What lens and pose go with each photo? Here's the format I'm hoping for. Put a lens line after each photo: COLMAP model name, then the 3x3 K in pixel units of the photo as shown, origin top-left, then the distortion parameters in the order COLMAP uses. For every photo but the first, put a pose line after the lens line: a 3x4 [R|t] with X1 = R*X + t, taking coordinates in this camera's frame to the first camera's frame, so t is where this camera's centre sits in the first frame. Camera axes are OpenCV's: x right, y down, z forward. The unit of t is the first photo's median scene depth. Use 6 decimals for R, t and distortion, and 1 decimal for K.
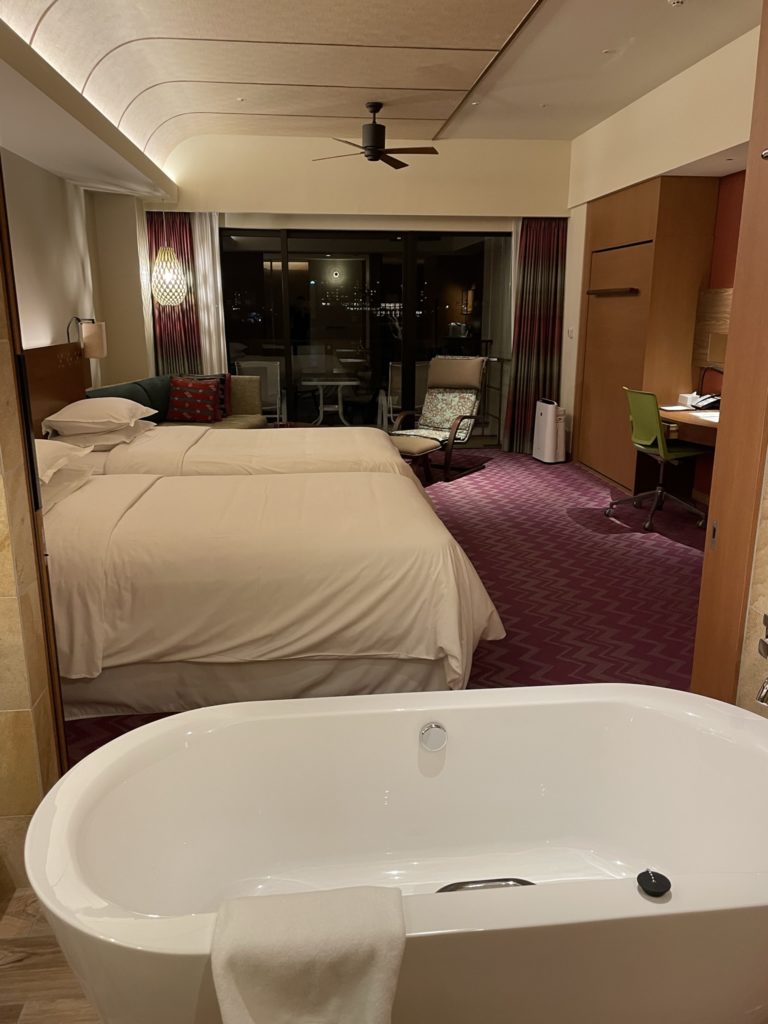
lens RADIAL K [[774.4, 0, 387.3], [0, 774.4, 507.4], [0, 0, 1]] dist [0.072920, -0.086284]
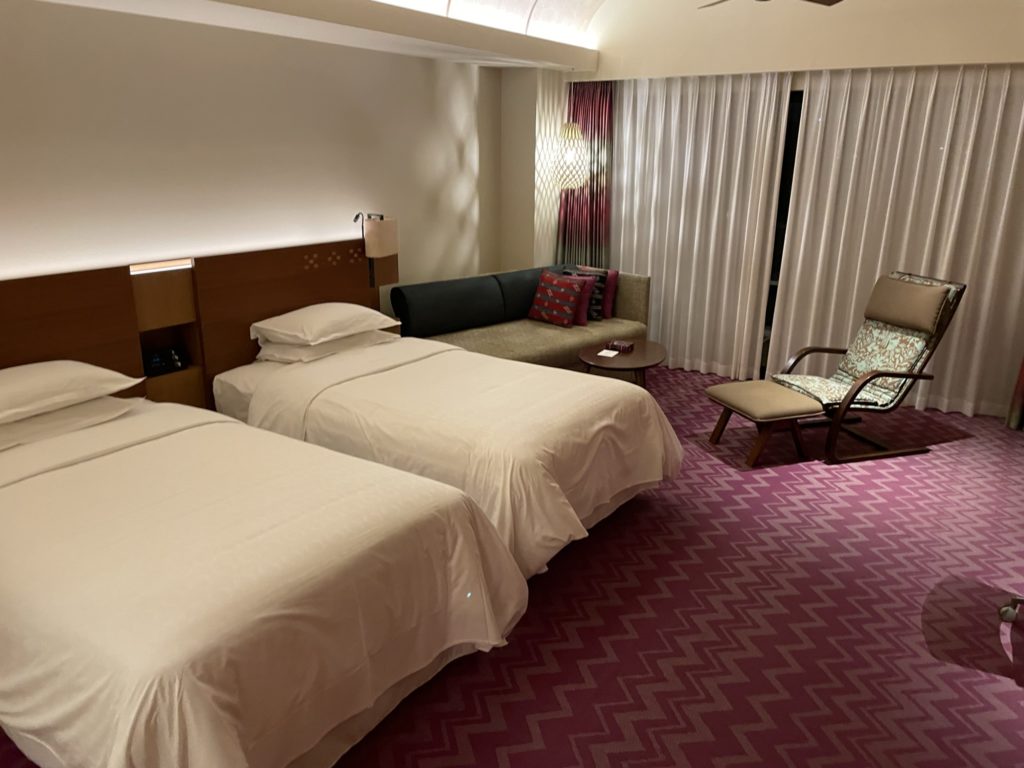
lens RADIAL K [[774.4, 0, 510.7], [0, 774.4, 375.5], [0, 0, 1]] dist [0.072920, -0.086284]
pose [[0.768740, 0.185164, -0.612171, 0.263433], [-0.167534, 0.982050, 0.086660, -0.119299], [0.617229, 0.035941, 0.785962, 0.278959]]
